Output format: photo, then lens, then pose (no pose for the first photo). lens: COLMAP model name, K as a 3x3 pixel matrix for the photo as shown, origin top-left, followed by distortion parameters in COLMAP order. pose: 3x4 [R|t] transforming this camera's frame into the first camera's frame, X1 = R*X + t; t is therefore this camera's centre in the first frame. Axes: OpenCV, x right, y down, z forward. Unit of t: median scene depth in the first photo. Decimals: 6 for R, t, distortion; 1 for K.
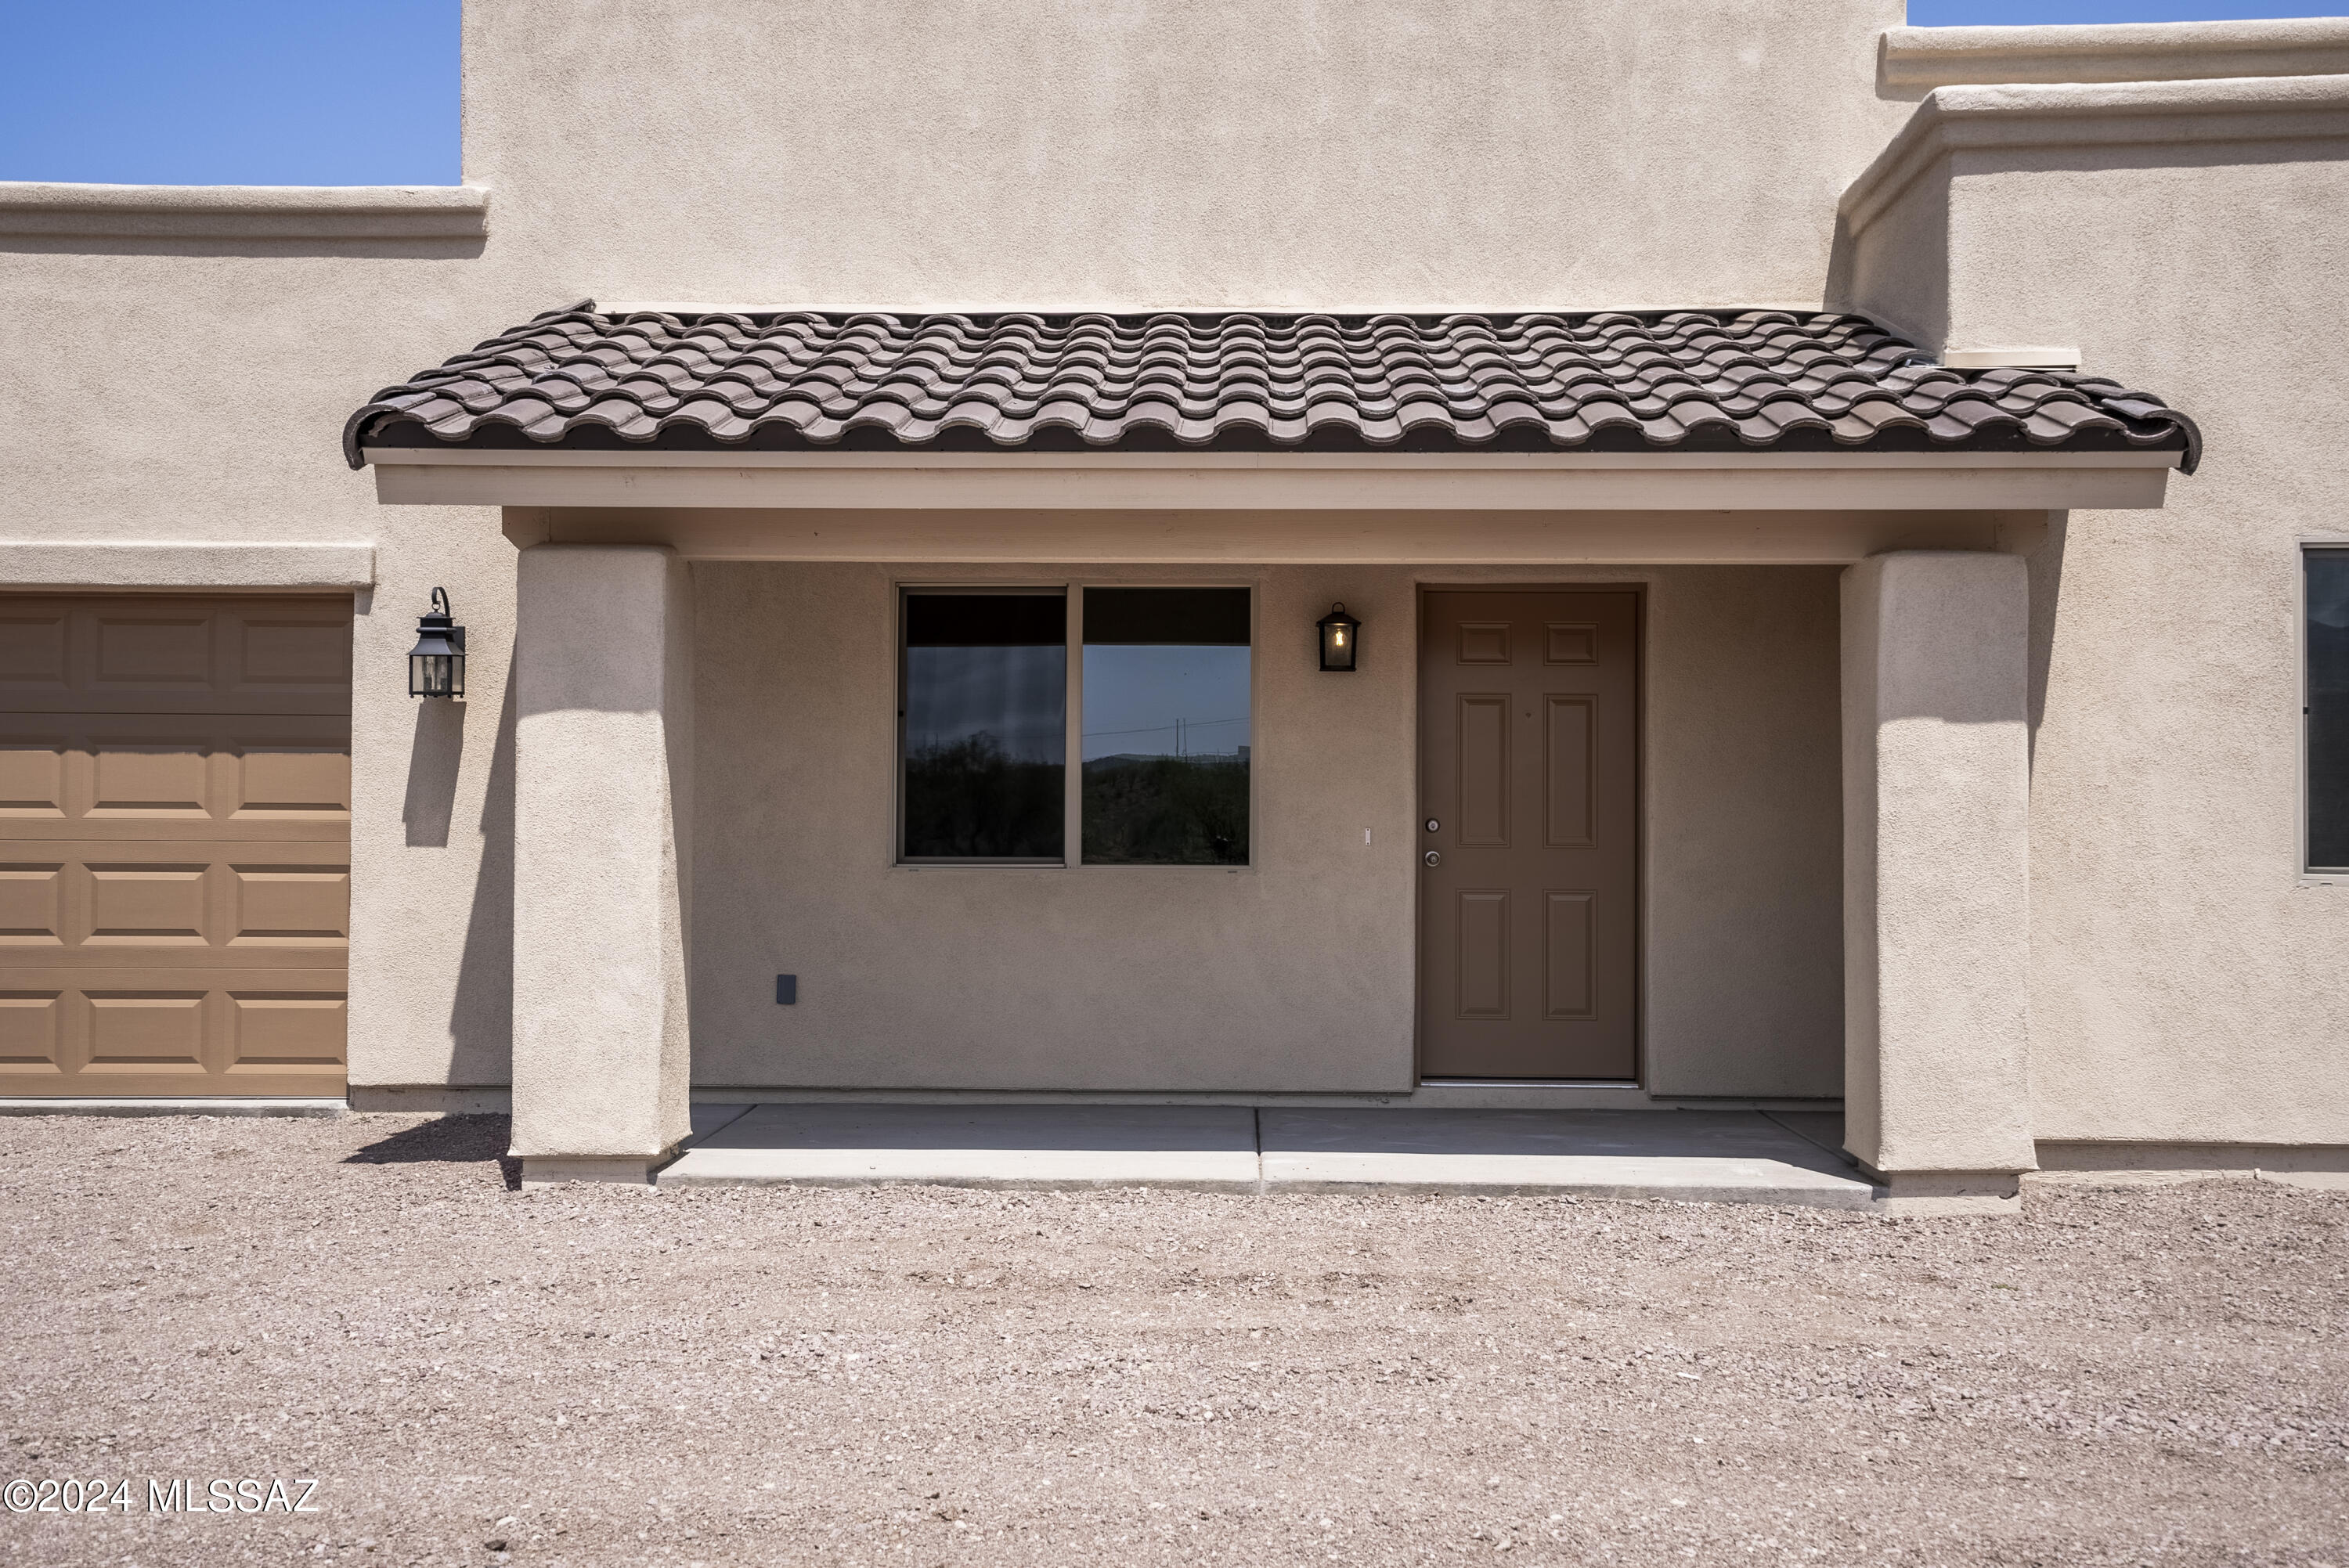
lens RADIAL K [[2350.4, 0, 1174.7], [0, 2350.4, 772.3], [0, 0, 1]] dist [-0.001273, 0.000000]
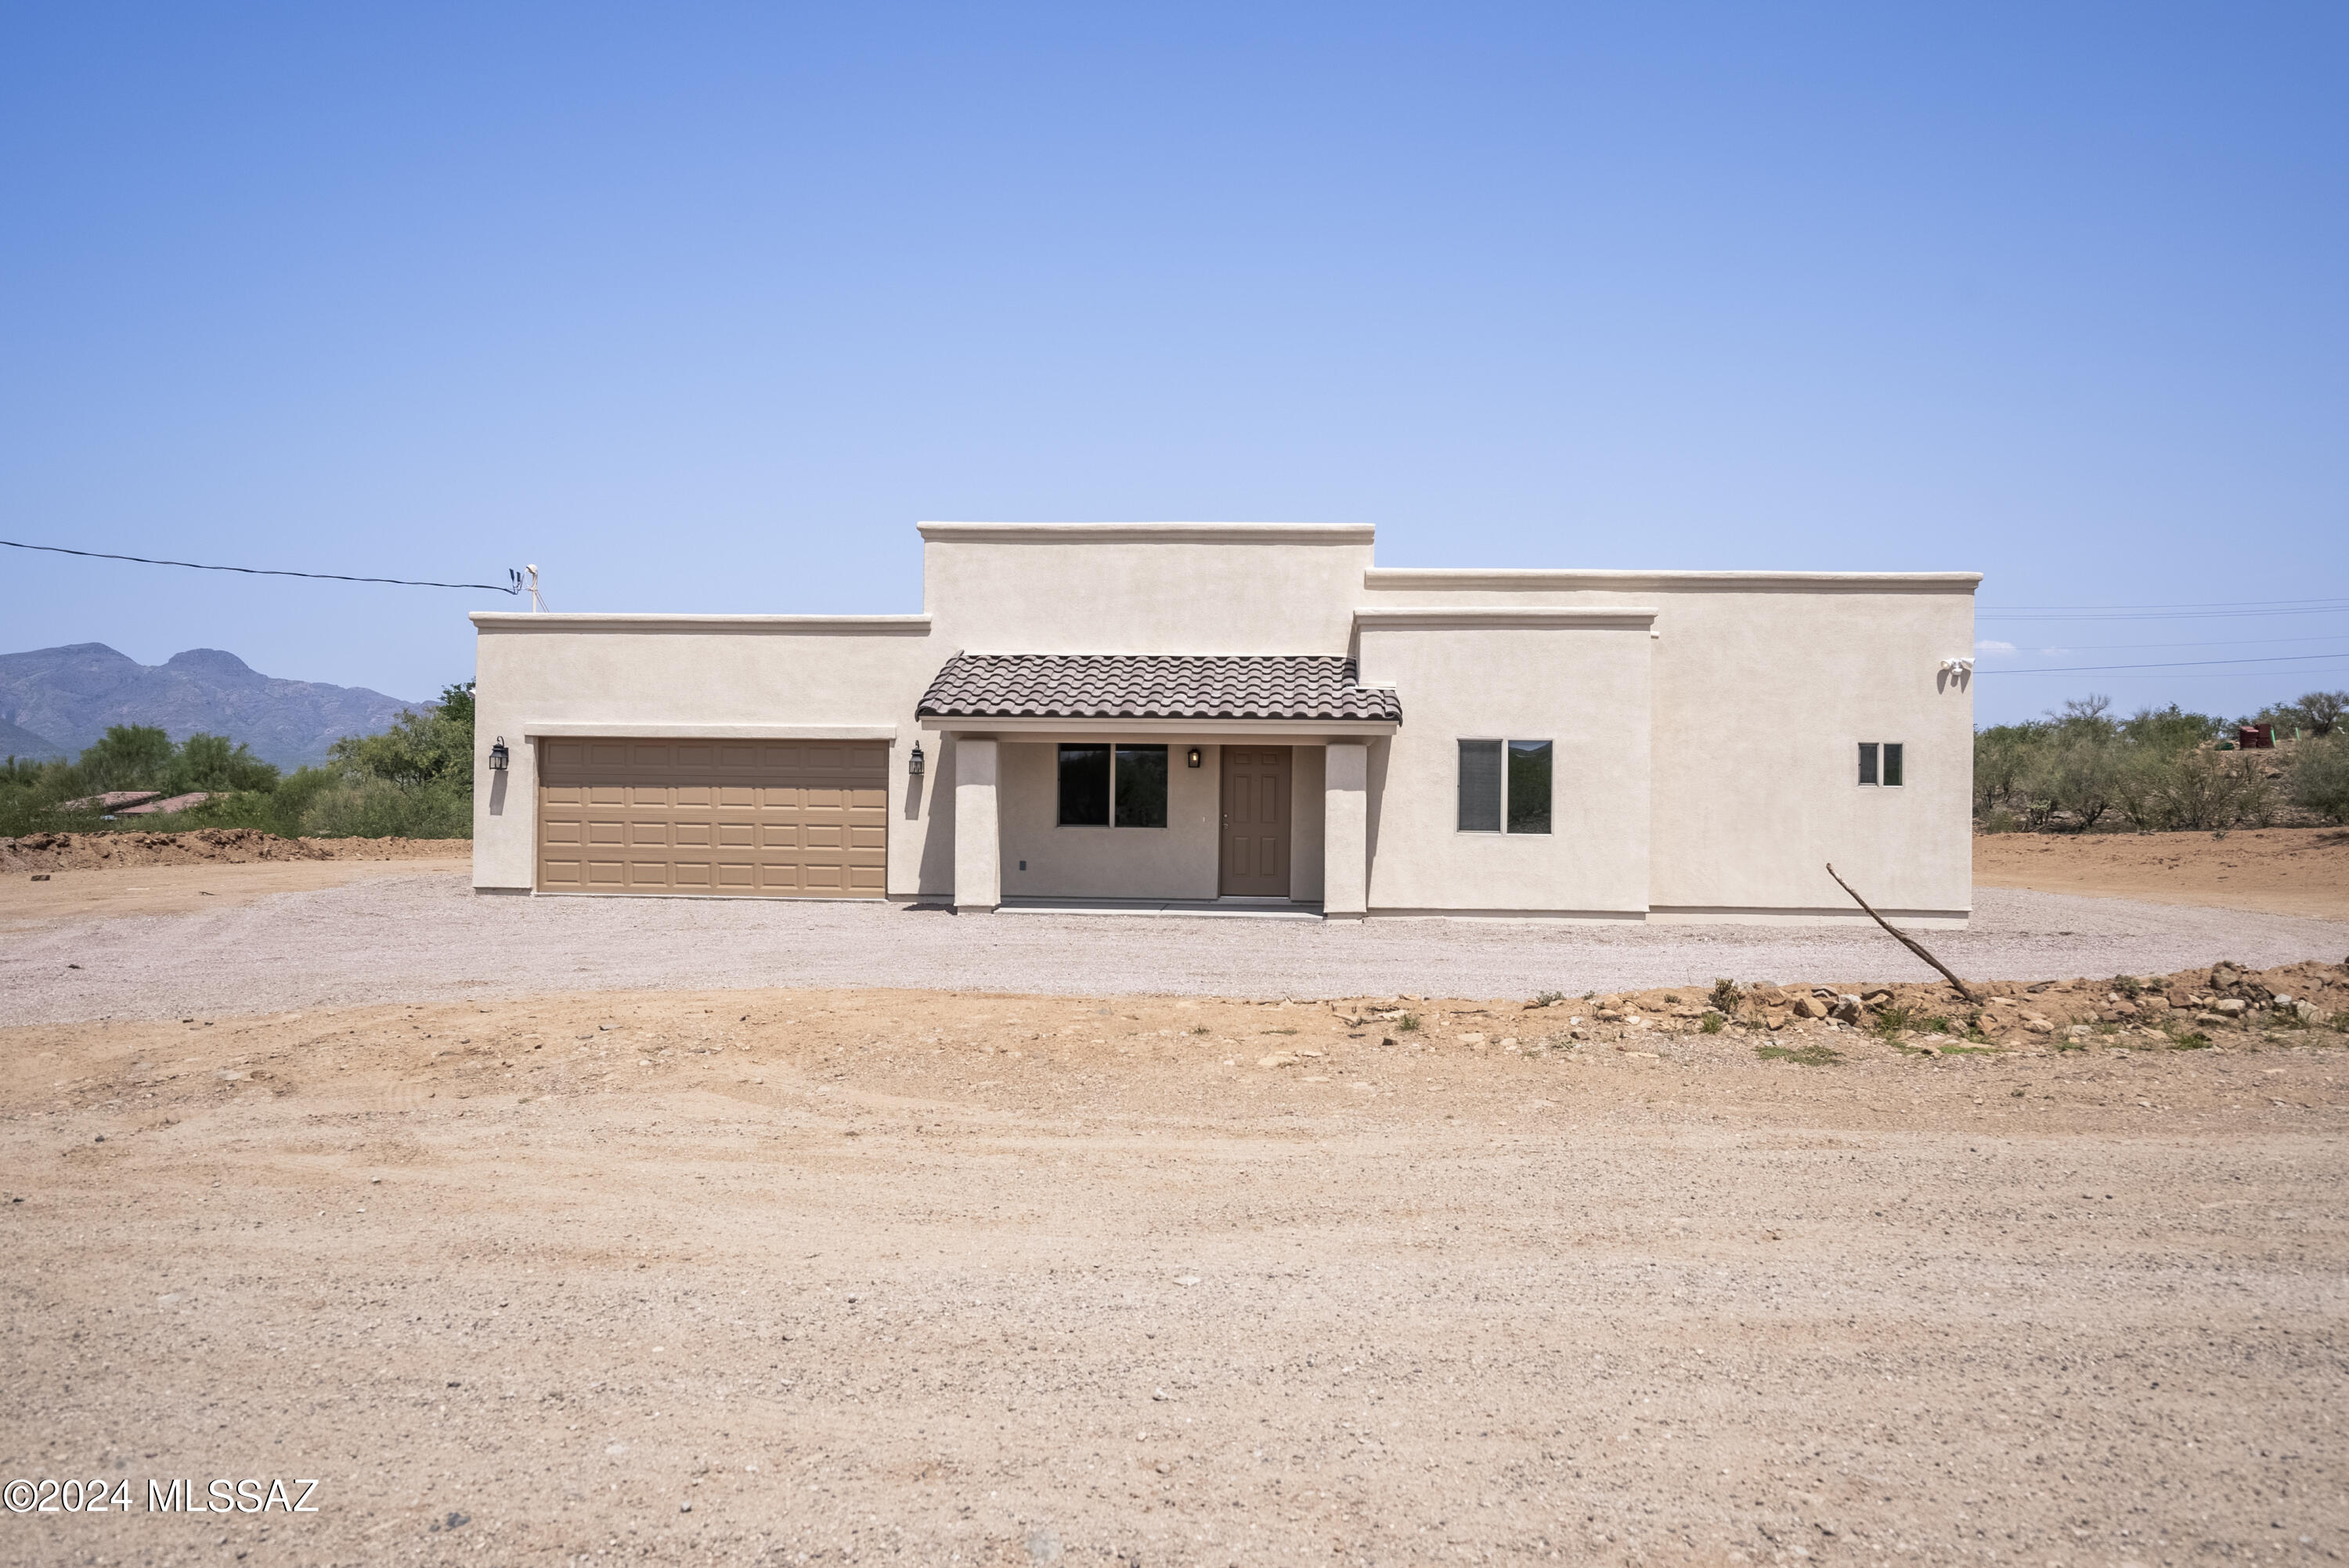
lens RADIAL K [[1764.6, 0, 1175.5], [0, 1764.6, 794.3], [0, 0, 1]] dist [0.000353, -0.000015]
pose [[0.999077, 0.006474, -0.042463, 0.147897], [-0.005277, 0.999587, 0.028248, -0.075352], [0.042628, -0.027998, 0.998699, -1.431631]]
